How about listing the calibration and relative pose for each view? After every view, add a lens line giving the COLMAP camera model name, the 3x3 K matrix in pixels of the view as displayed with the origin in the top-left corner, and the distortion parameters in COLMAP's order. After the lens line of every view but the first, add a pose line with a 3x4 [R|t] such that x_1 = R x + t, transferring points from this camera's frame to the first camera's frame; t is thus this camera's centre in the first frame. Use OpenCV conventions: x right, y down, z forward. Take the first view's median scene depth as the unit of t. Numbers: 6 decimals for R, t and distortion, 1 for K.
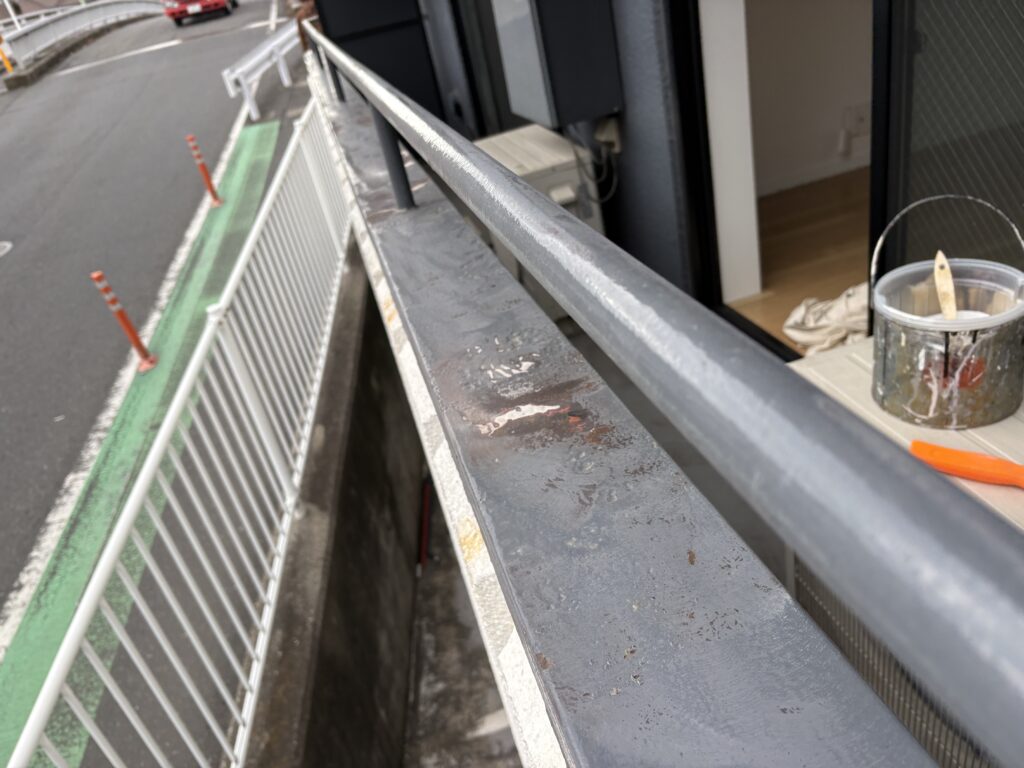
lens RADIAL K [[779.7, 0, 507.5], [0, 779.7, 403.6], [0, 0, 1]] dist [0.032798, -0.037912]
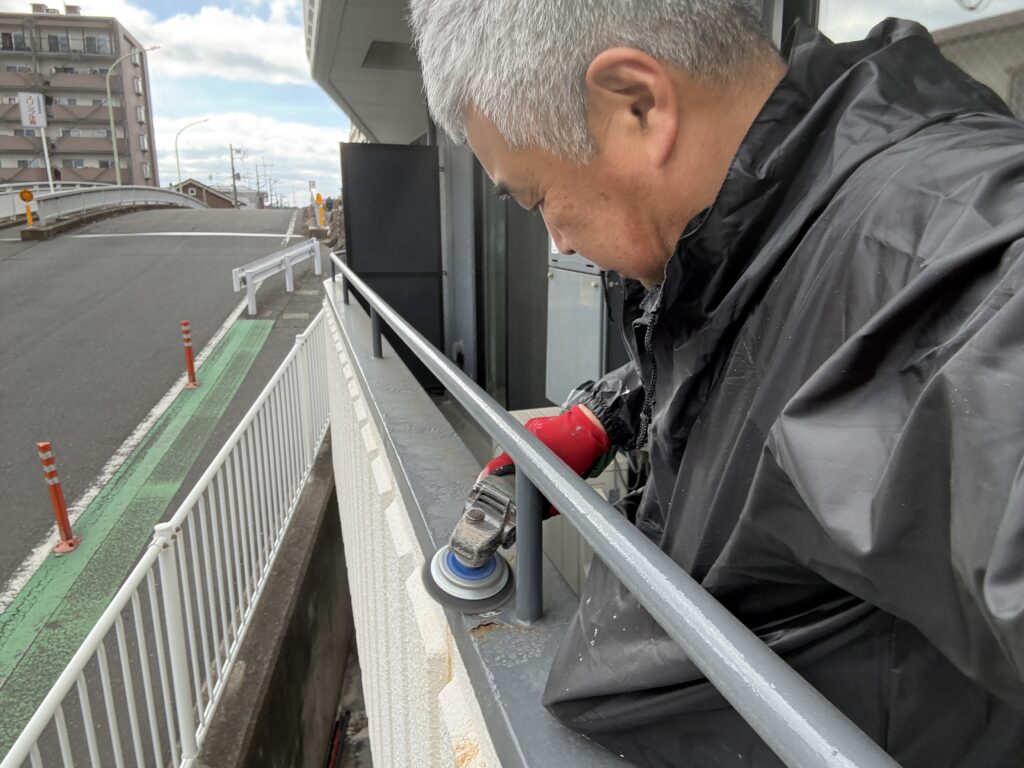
lens RADIAL K [[700.8, 0, 512.0], [0, 700.8, 384.0], [0, 0, 1]] dist [0.064156, -0.087105]
pose [[0.977877, 0.190465, 0.086487, -0.052836], [-0.157183, 0.941856, -0.296985, -0.057473], [-0.138024, 0.276821, 0.950957, 0.082038]]
